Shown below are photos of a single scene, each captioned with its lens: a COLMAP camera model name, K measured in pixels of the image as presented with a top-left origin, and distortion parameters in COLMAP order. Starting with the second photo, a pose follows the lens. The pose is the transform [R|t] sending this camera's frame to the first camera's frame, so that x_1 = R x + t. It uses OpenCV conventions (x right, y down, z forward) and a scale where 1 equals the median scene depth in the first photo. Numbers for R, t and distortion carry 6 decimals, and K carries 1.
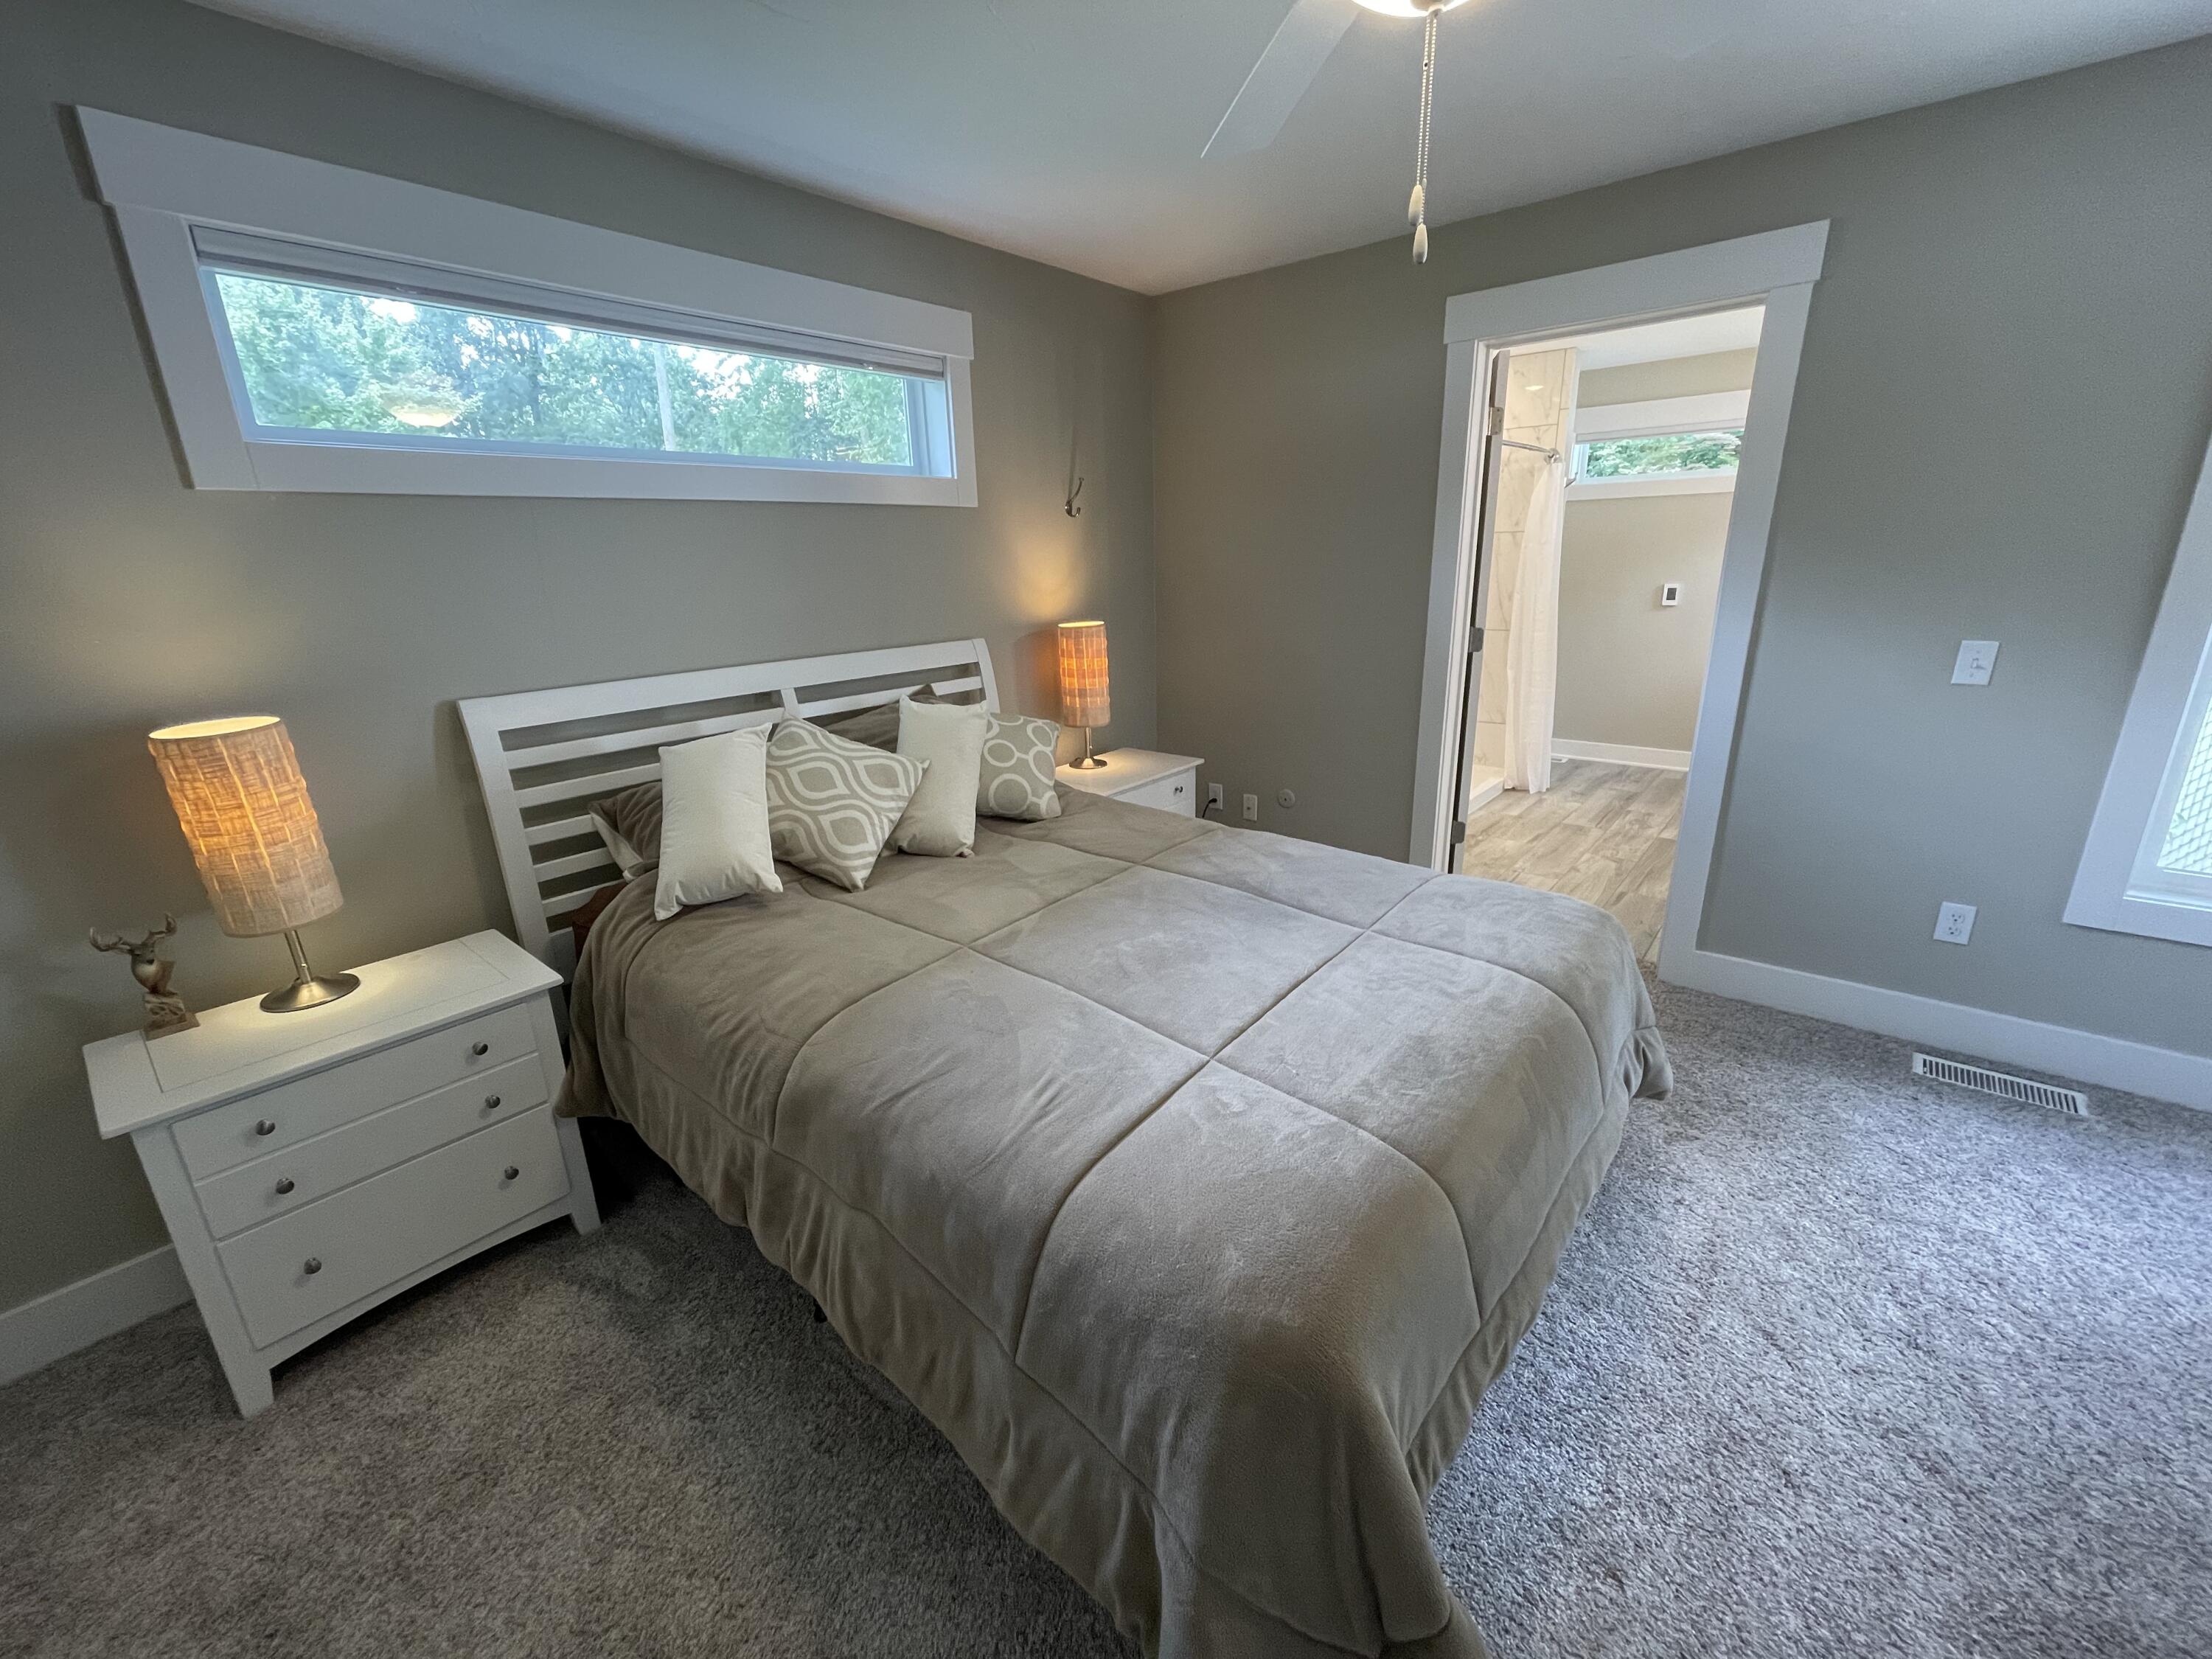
lens RADIAL K [[893.8, 0, 1106.0], [0, 893.8, 829.5], [0, 0, 1]] dist [-0.010604, -0.000029]
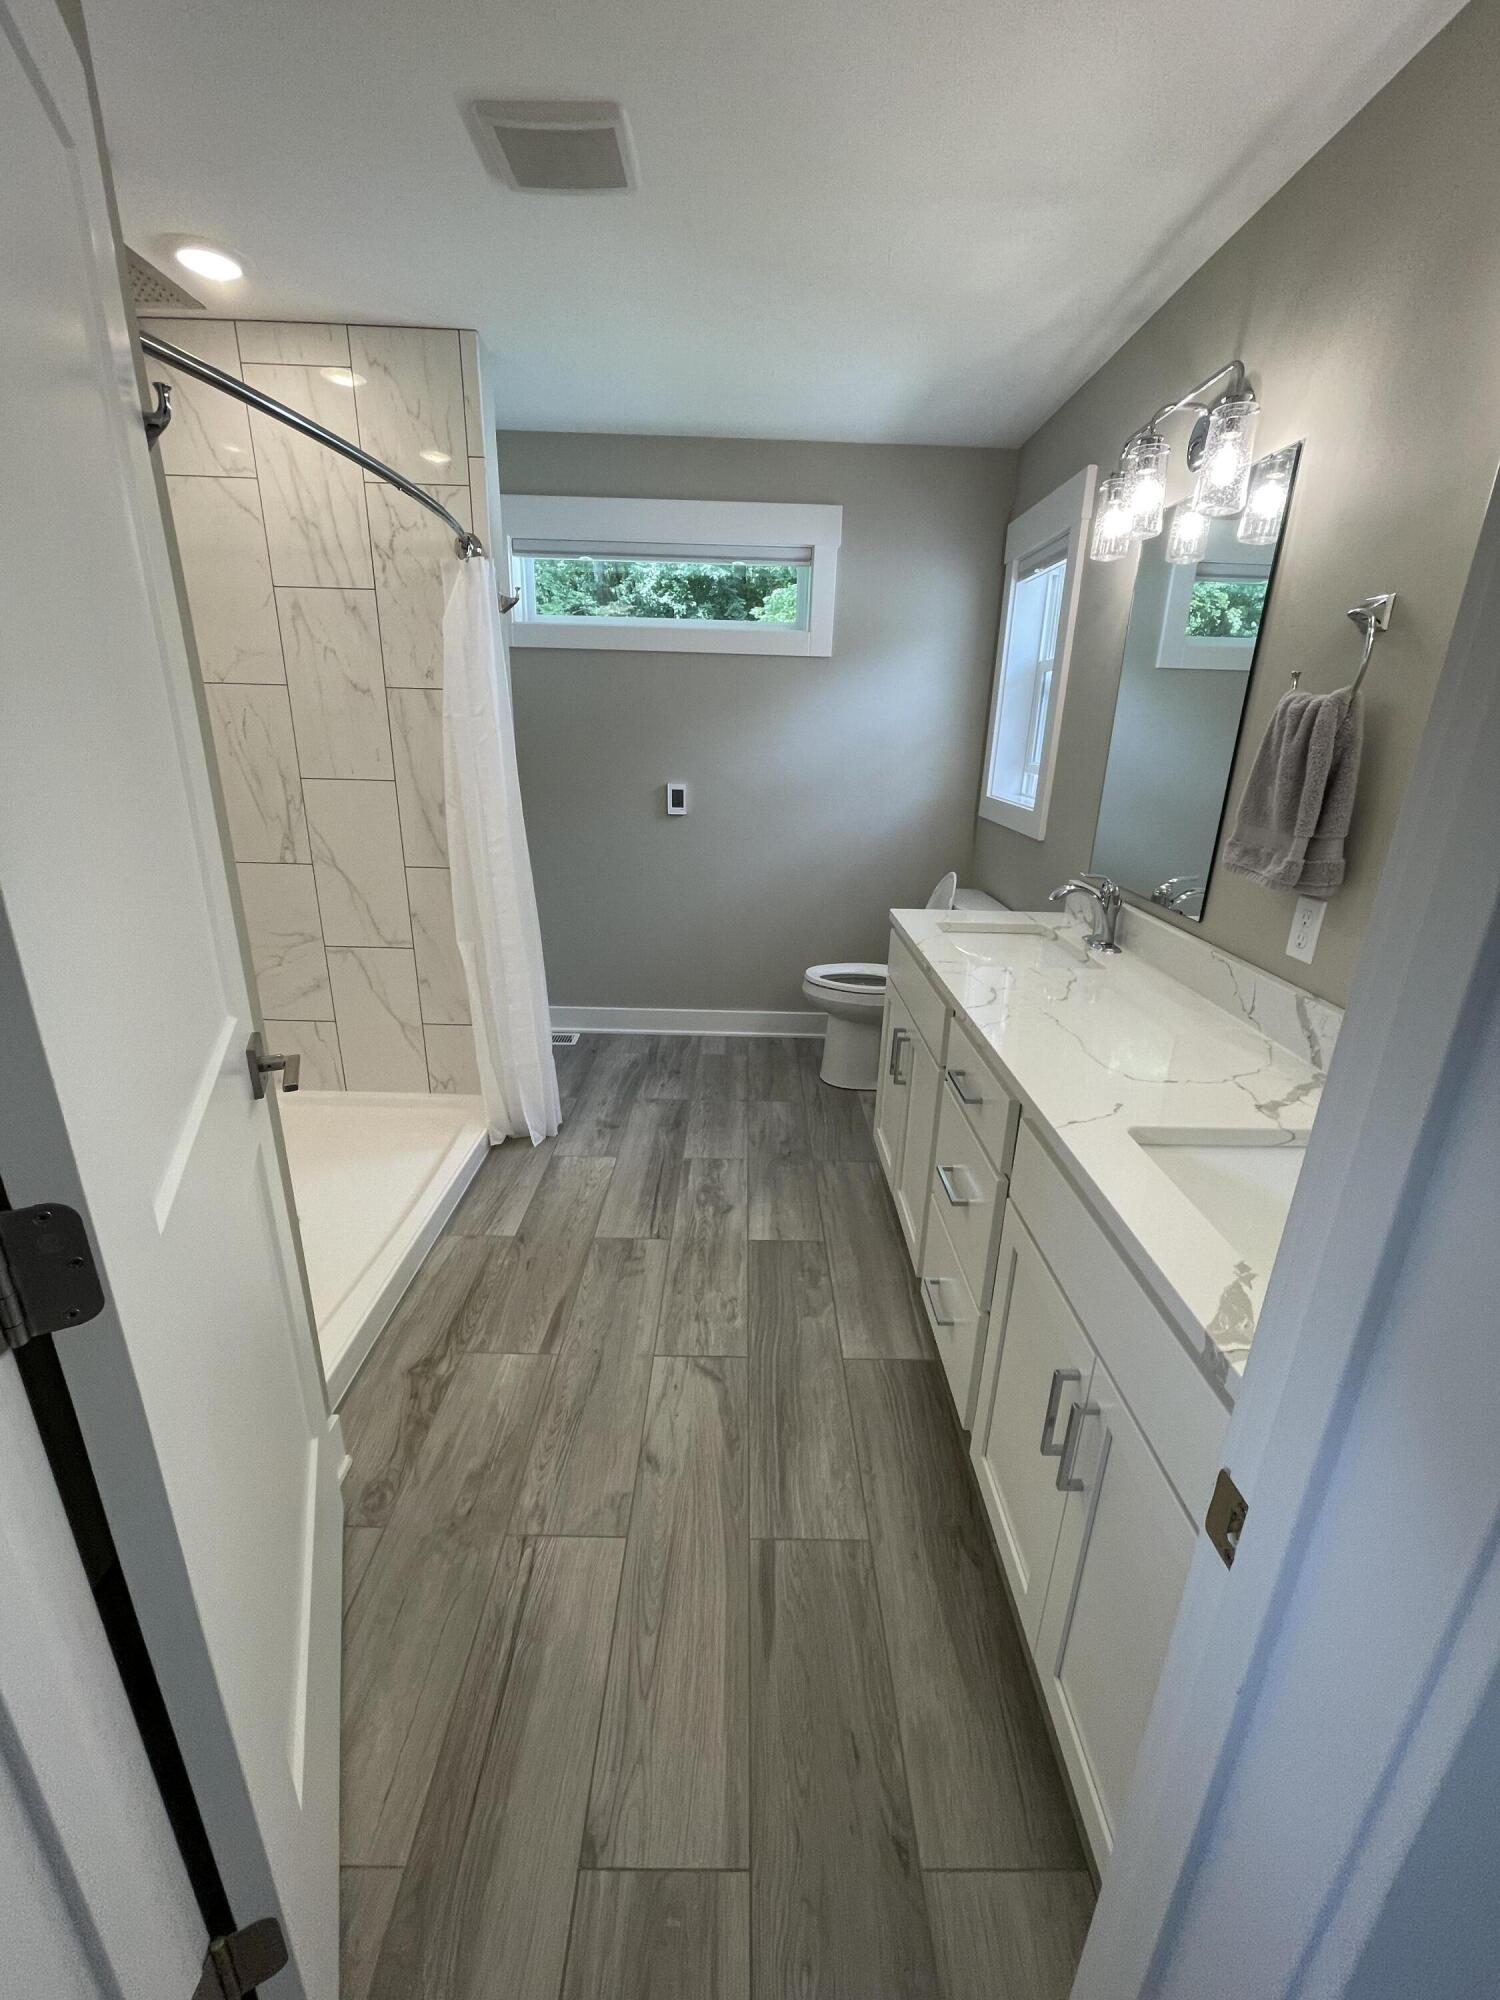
lens RADIAL K [[808.1, 0, 761.5], [0, 808.1, 995.0], [0, 0, 1]] dist [-0.010604, -0.000029]
pose [[0.753381, -0.158552, 0.638184, 0.298026], [0.140591, 0.986893, 0.079218, -0.178357], [-0.642379, 0.030042, 0.765798, 0.554689]]
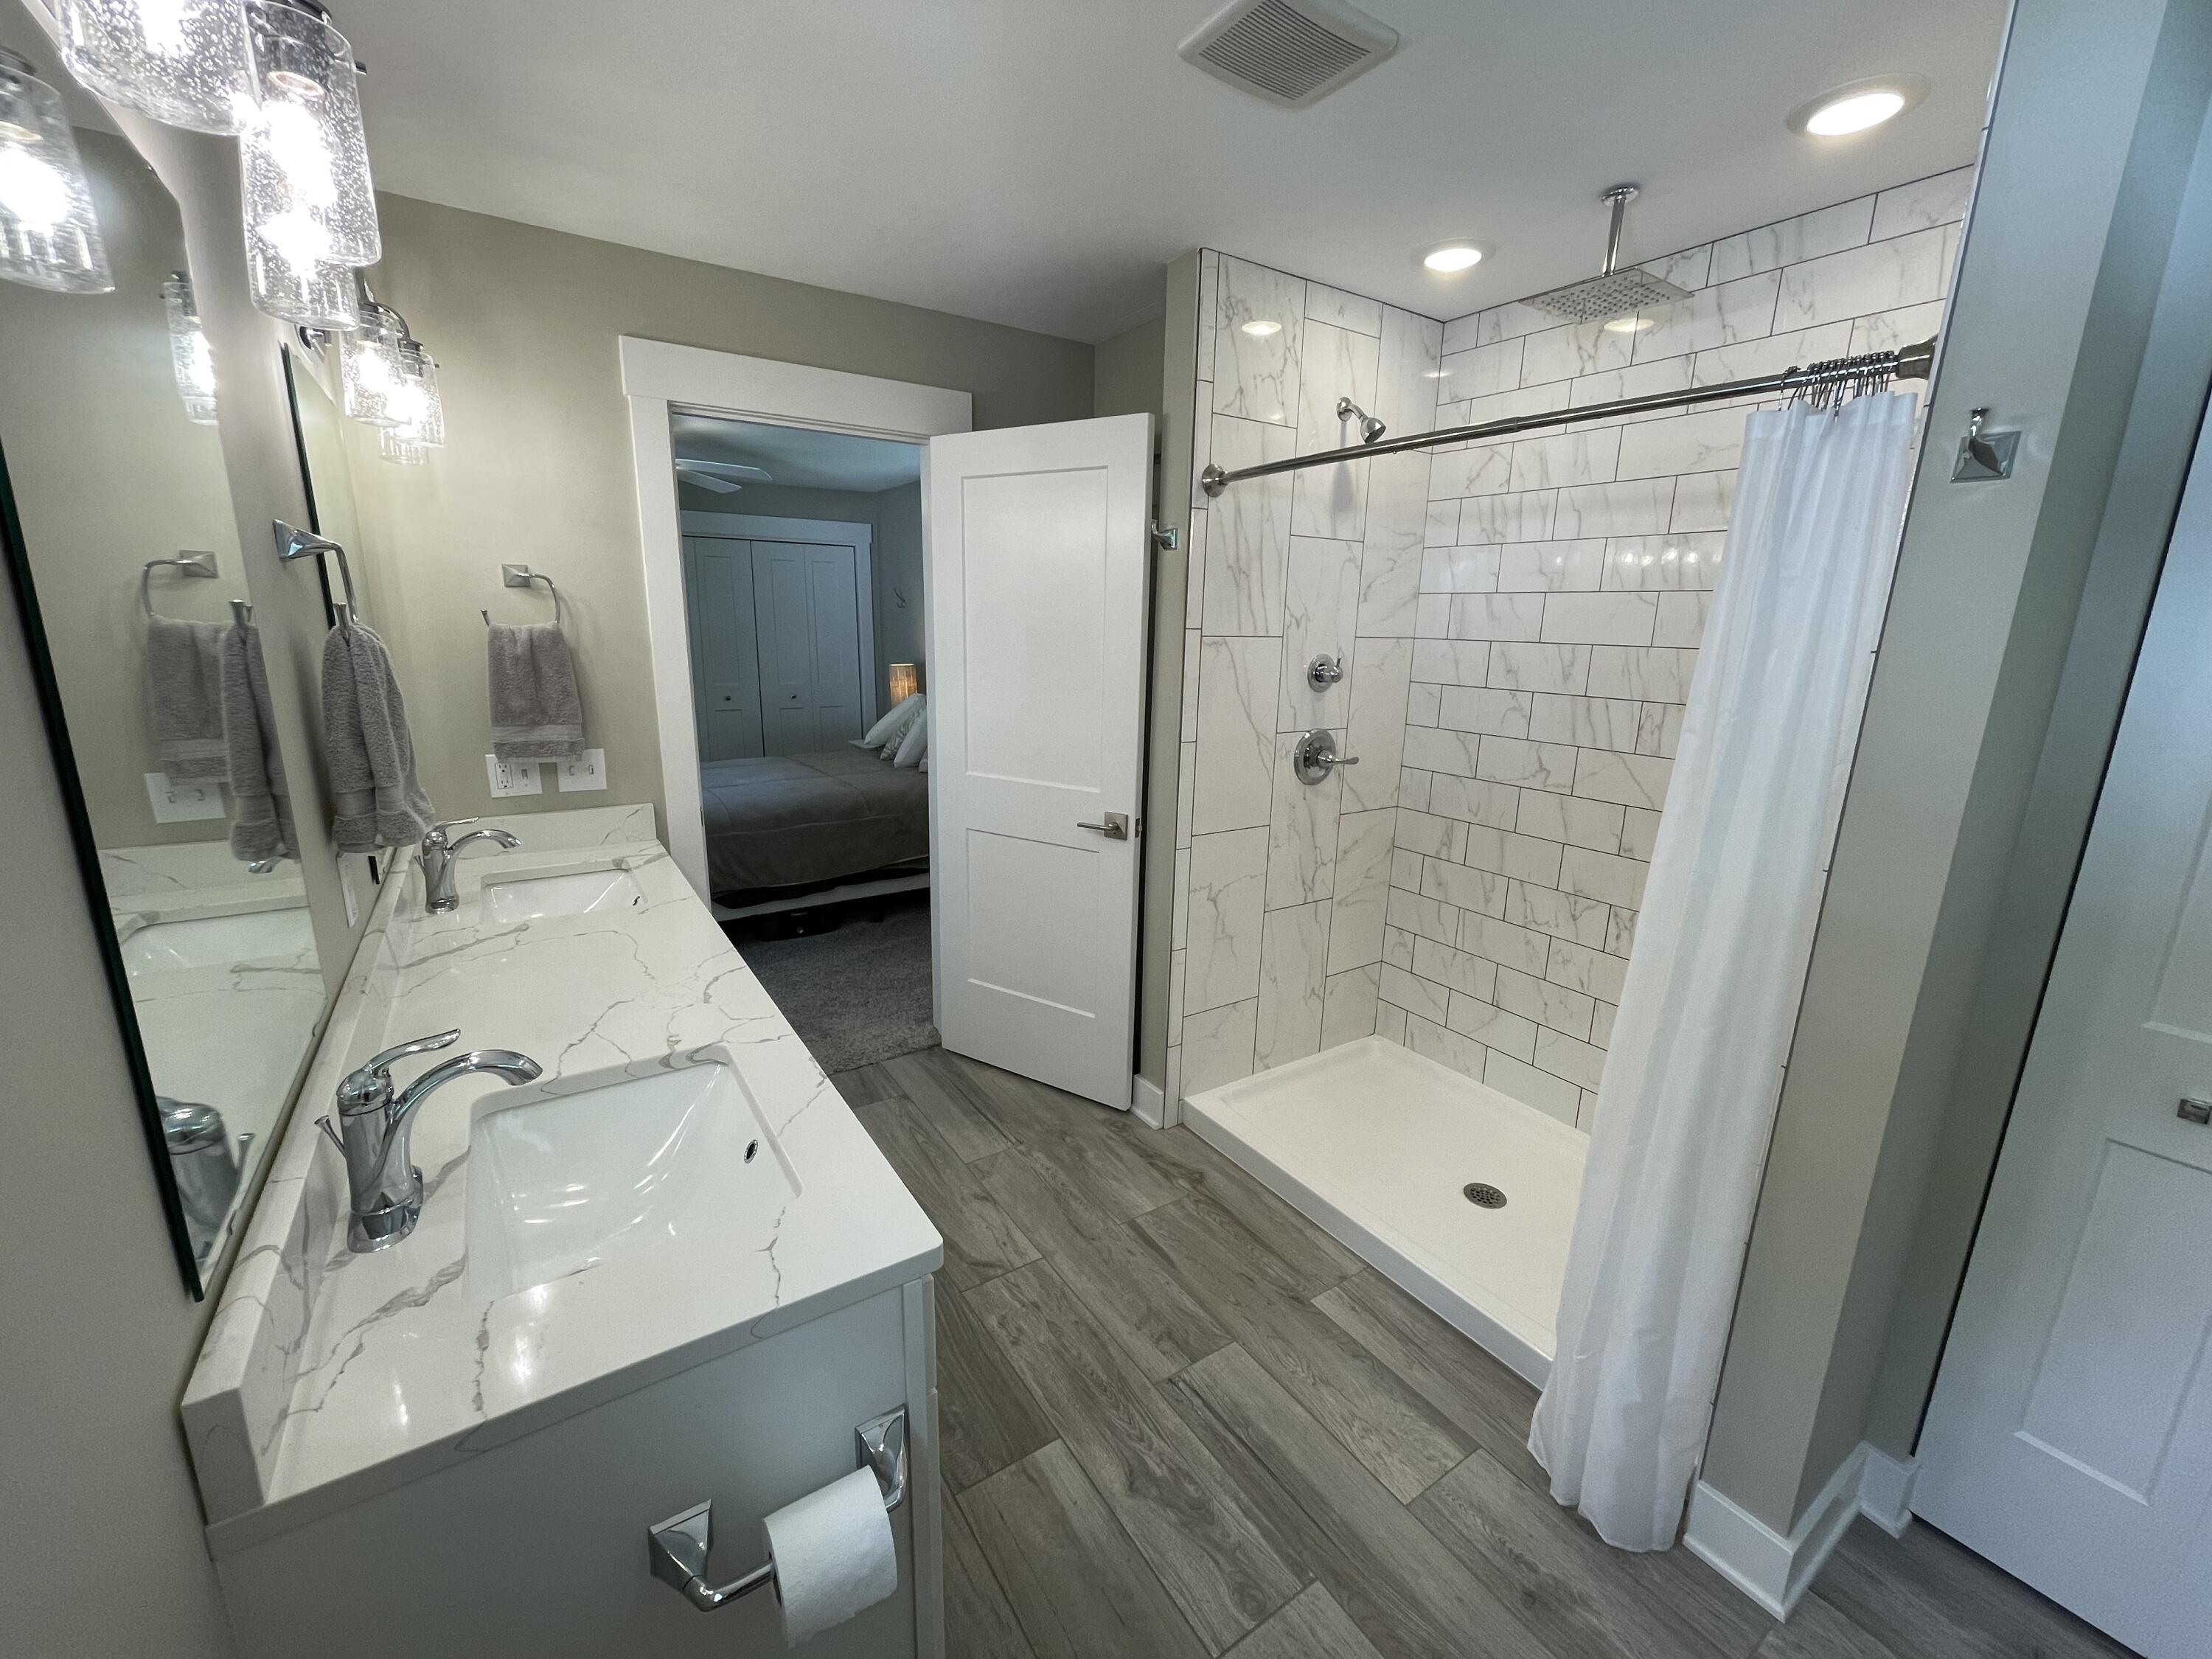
lens RADIAL K [[893.8, 0, 1106.0], [0, 893.8, 829.5], [0, 0, 1]] dist [-0.010604, -0.000029]
pose [[-0.281241, 0.247327, -0.927218, 0.853477], [-0.290196, 0.899060, 0.327837, -0.339395], [0.914707, 0.361277, -0.181079, 0.936198]]
